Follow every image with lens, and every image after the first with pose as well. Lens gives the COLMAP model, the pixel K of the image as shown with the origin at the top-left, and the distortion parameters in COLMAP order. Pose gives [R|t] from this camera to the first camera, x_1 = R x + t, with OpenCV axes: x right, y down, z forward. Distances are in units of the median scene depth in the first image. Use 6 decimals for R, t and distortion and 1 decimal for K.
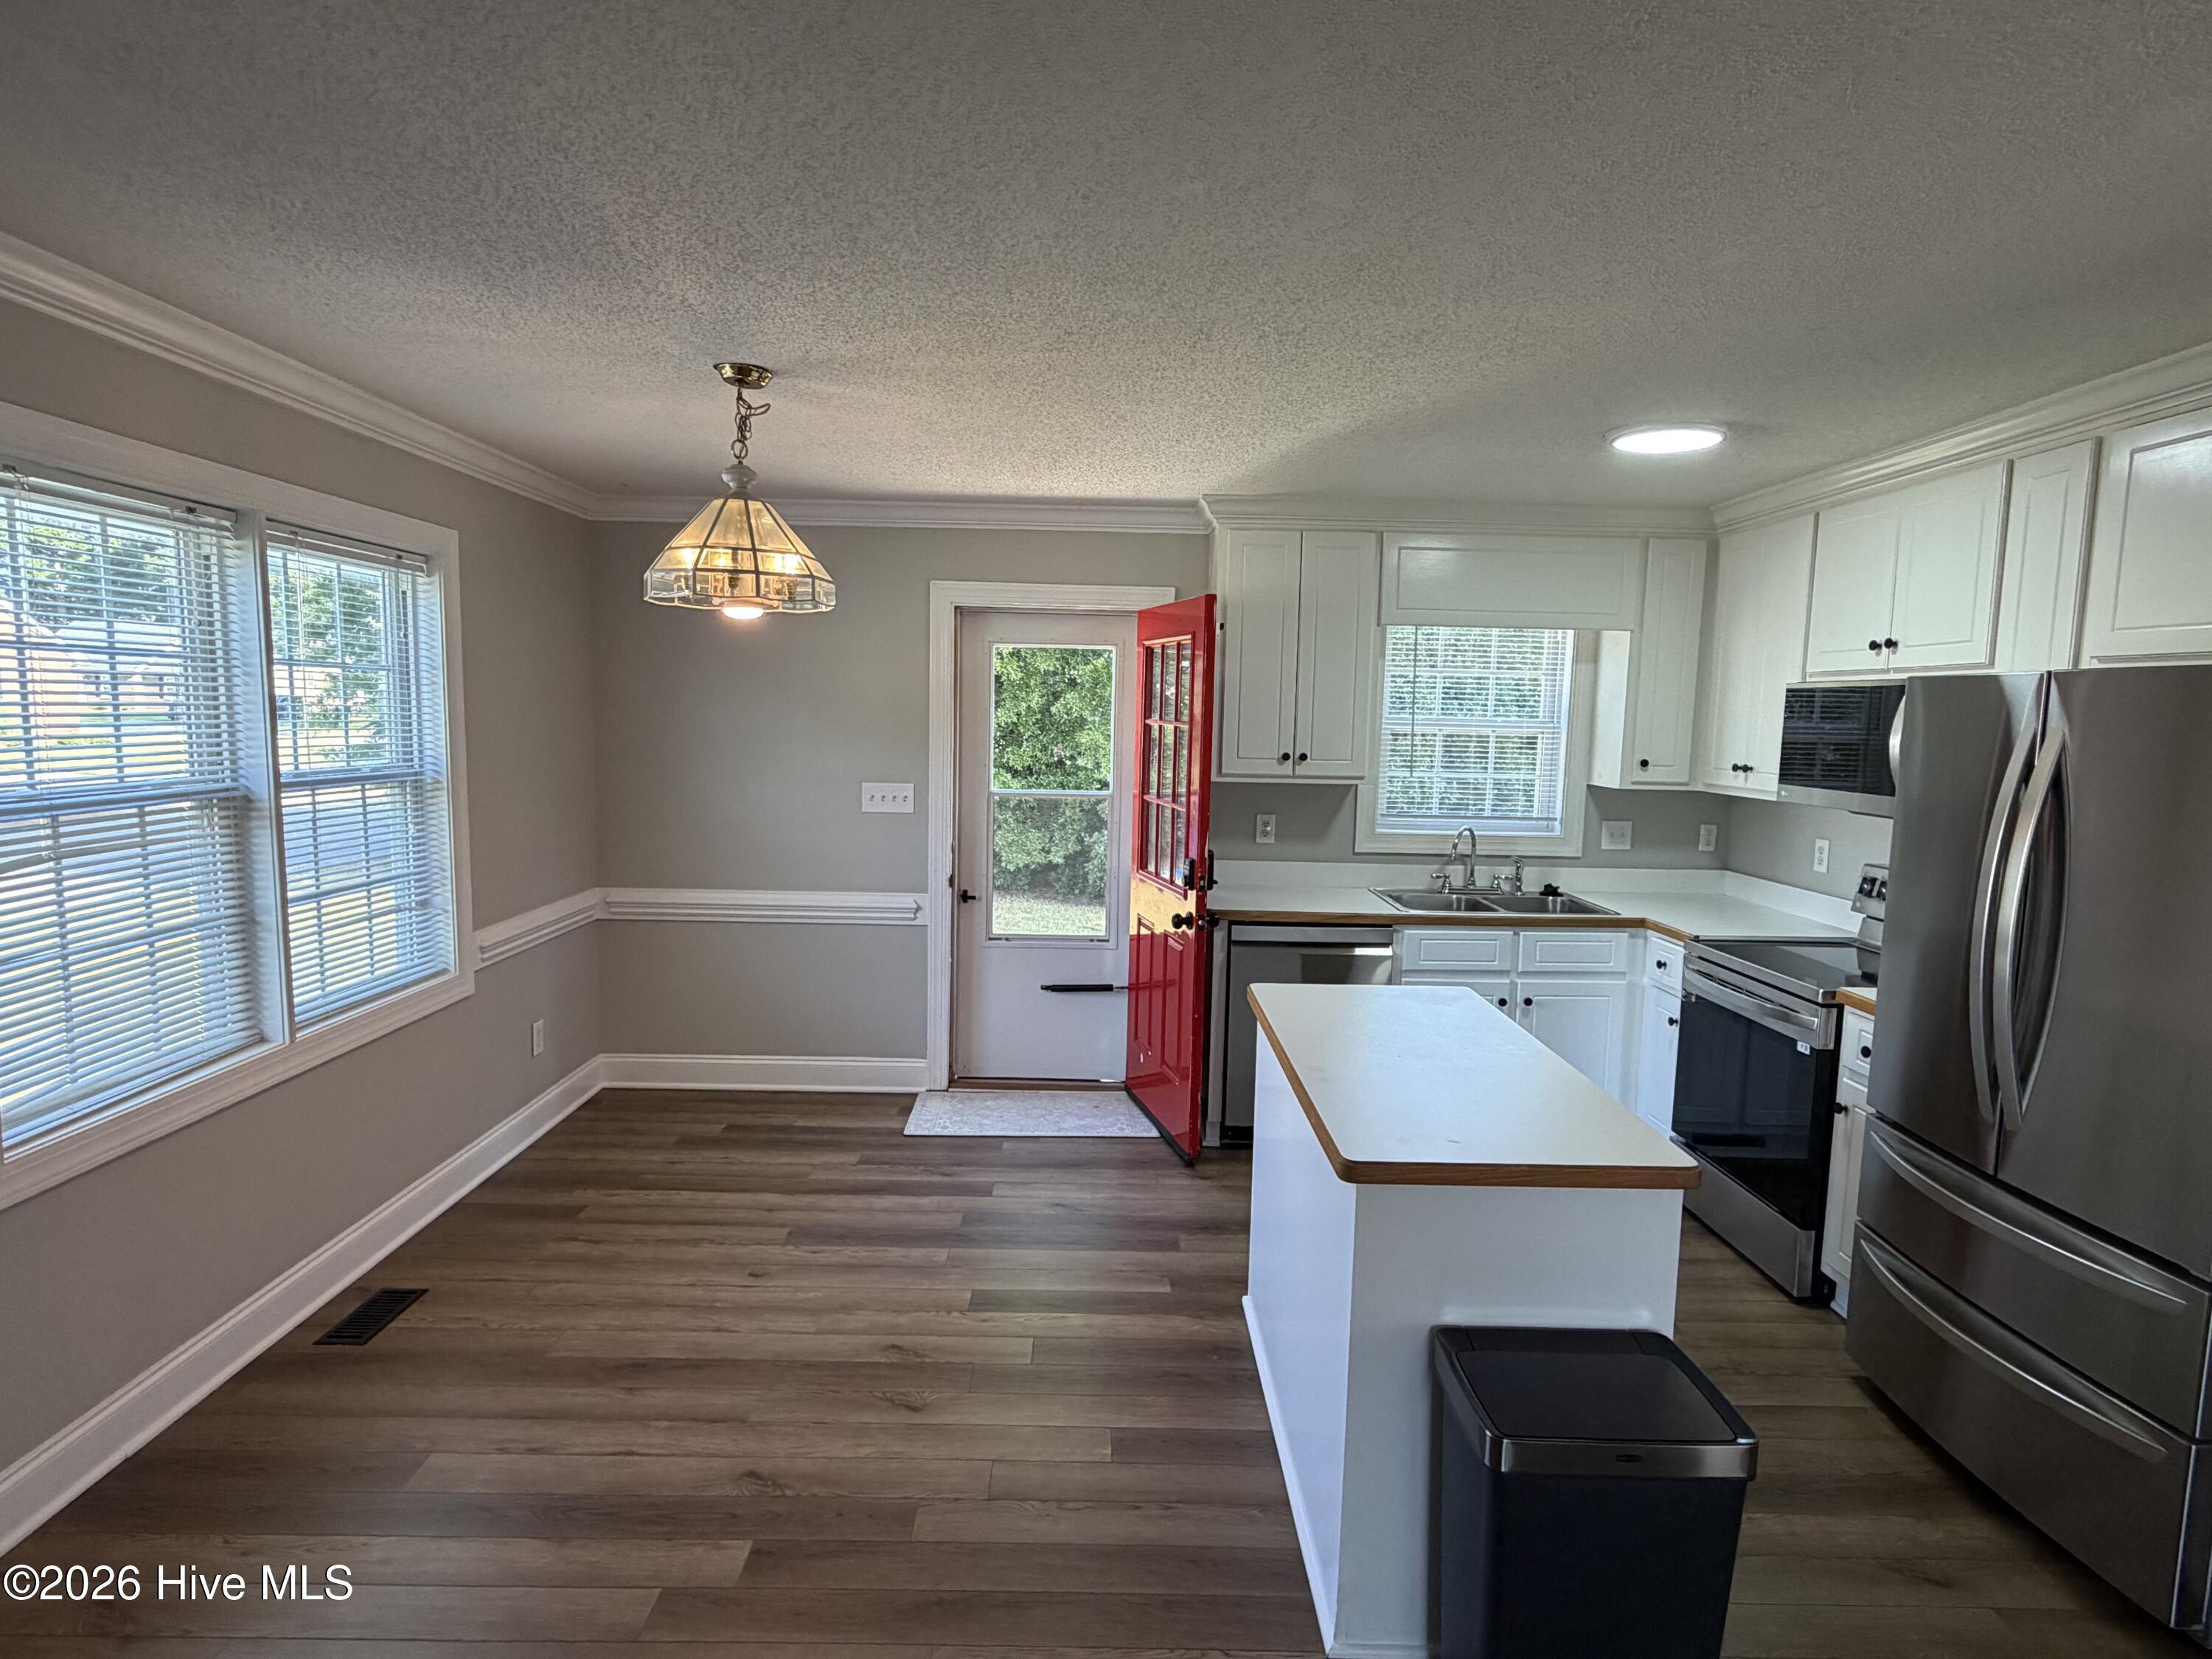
lens RADIAL K [[1172.3, 0, 1102.1], [0, 1172.3, 830.4], [0, 0, 1]] dist [-0.001672, -0.000711]
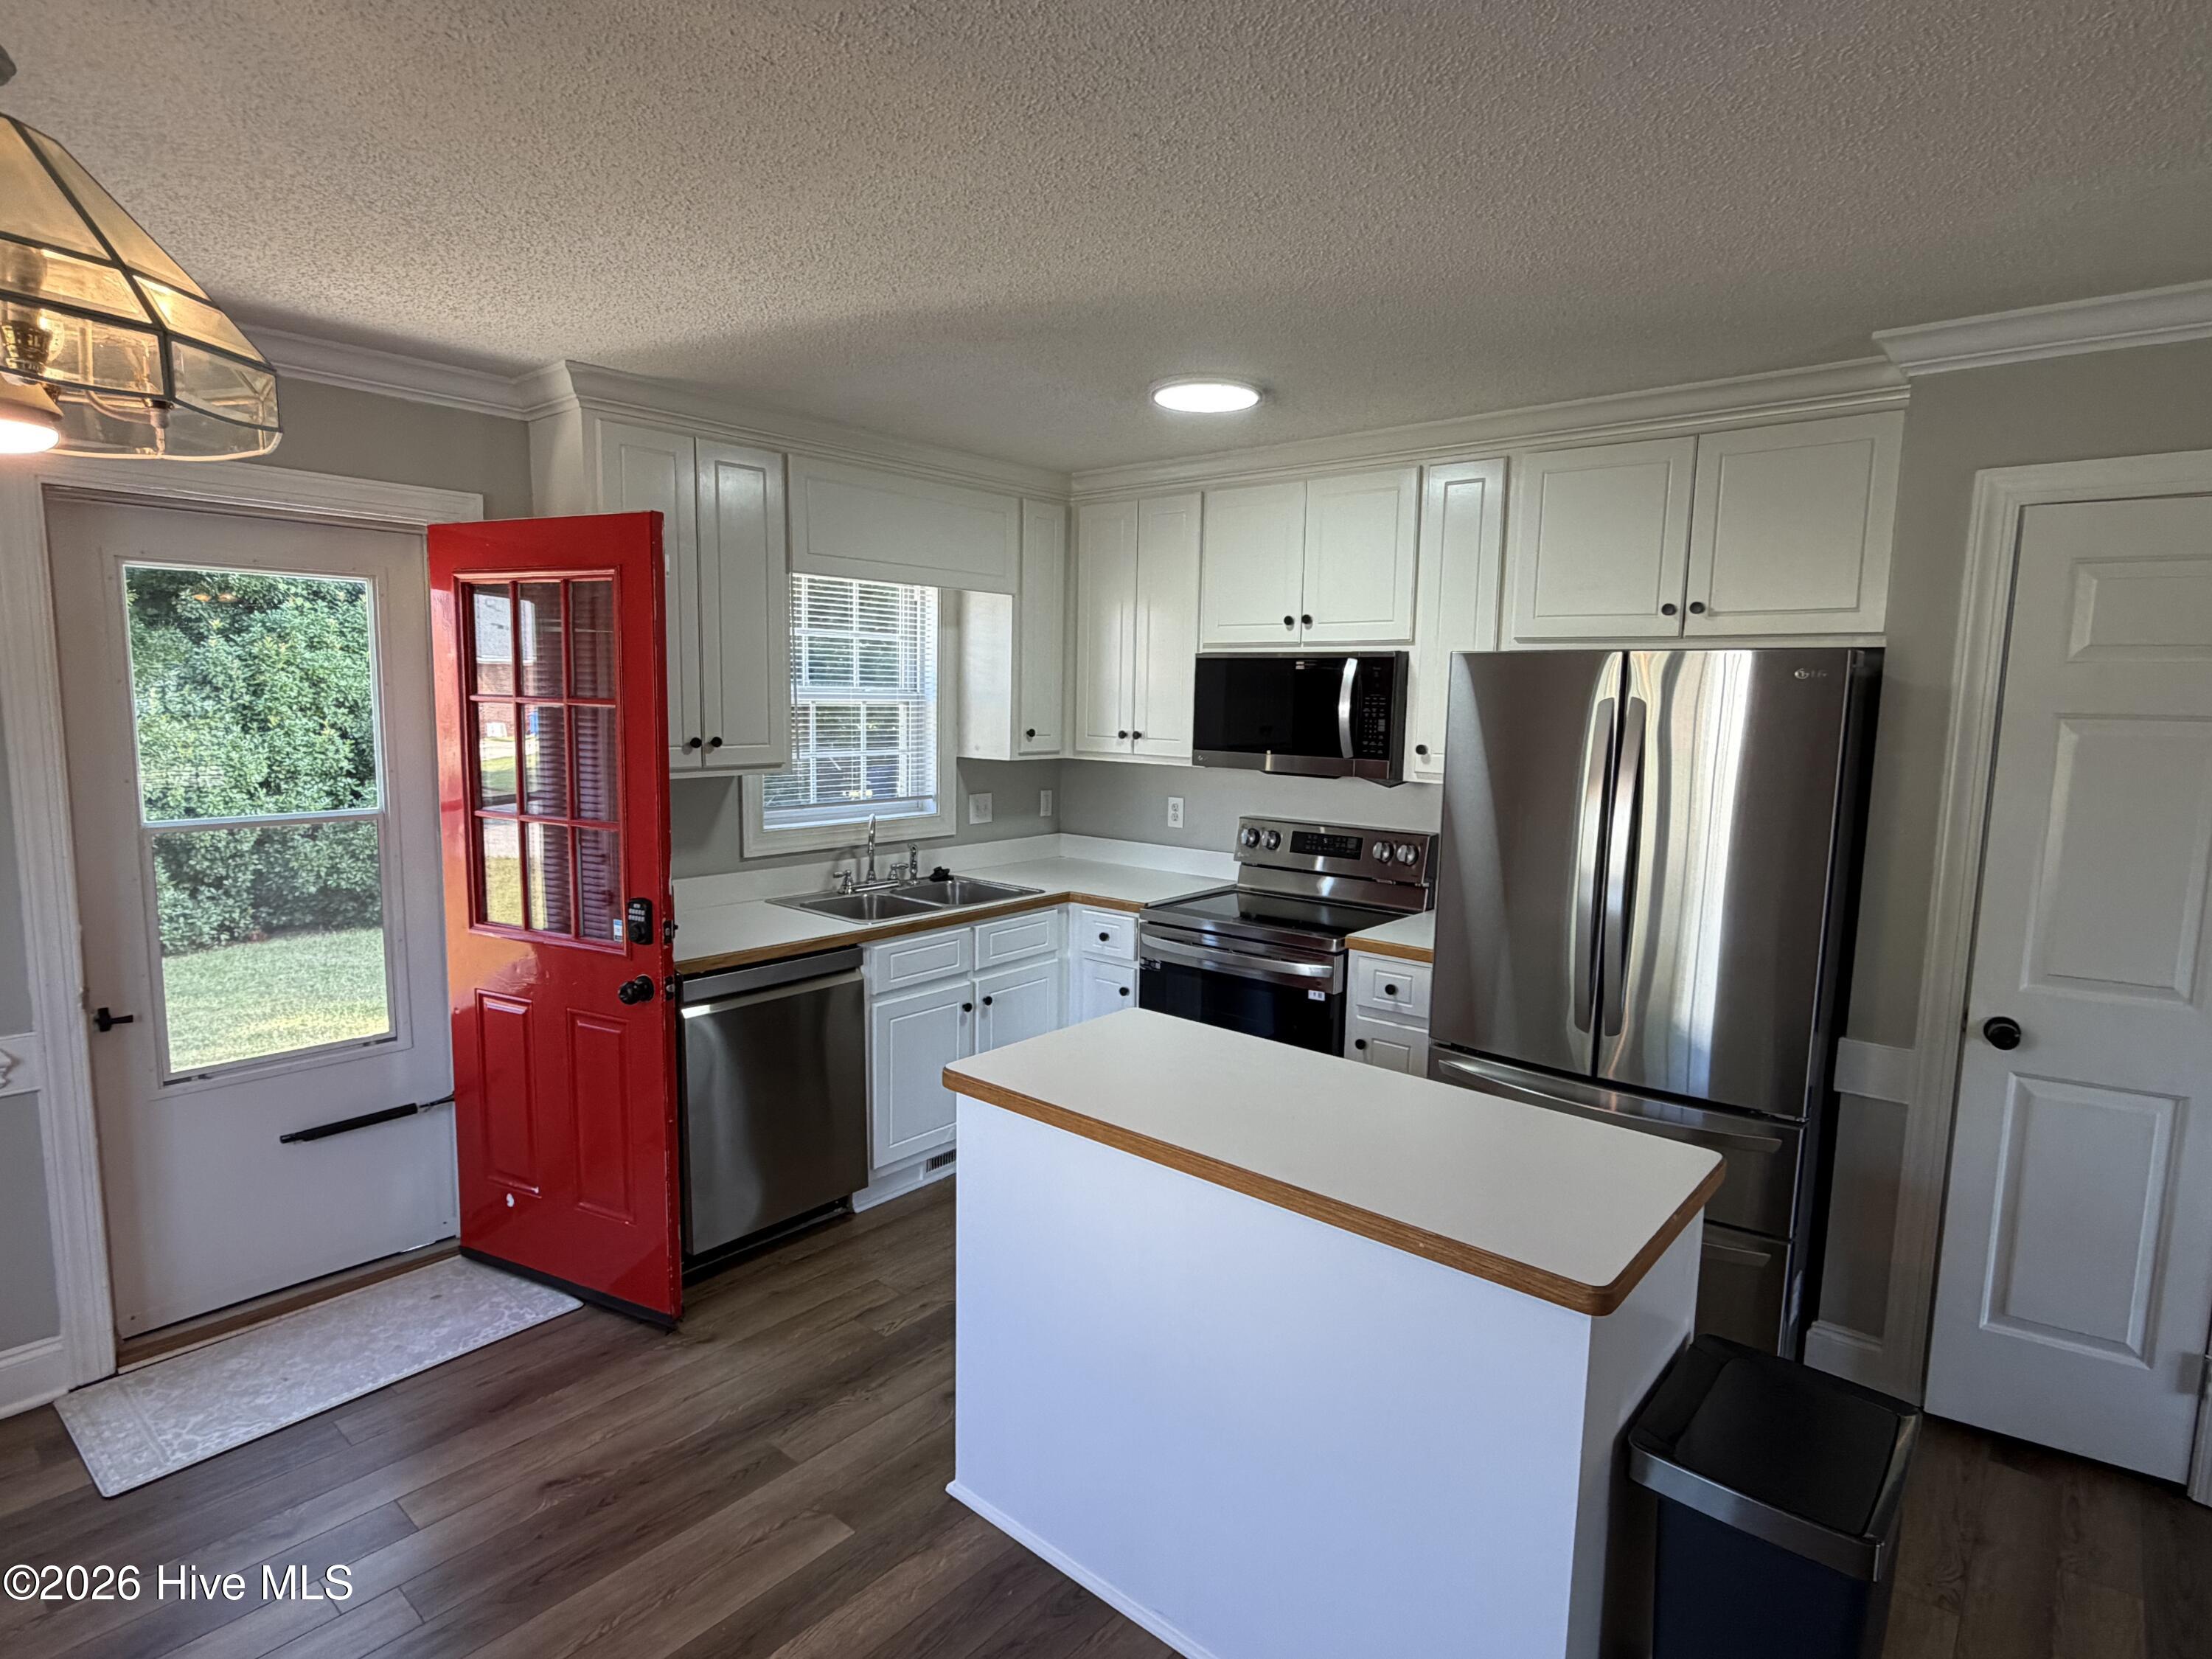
lens RADIAL K [[1172.3, 0, 1103.3], [0, 1172.3, 829.4], [0, 0, 1]] dist [-0.001672, -0.000711]
pose [[0.661275, -0.099158, 0.743561, -0.229963], [0.075158, 0.994995, 0.065847, -0.037555], [-0.746369, 0.012342, 0.665418, 0.312207]]
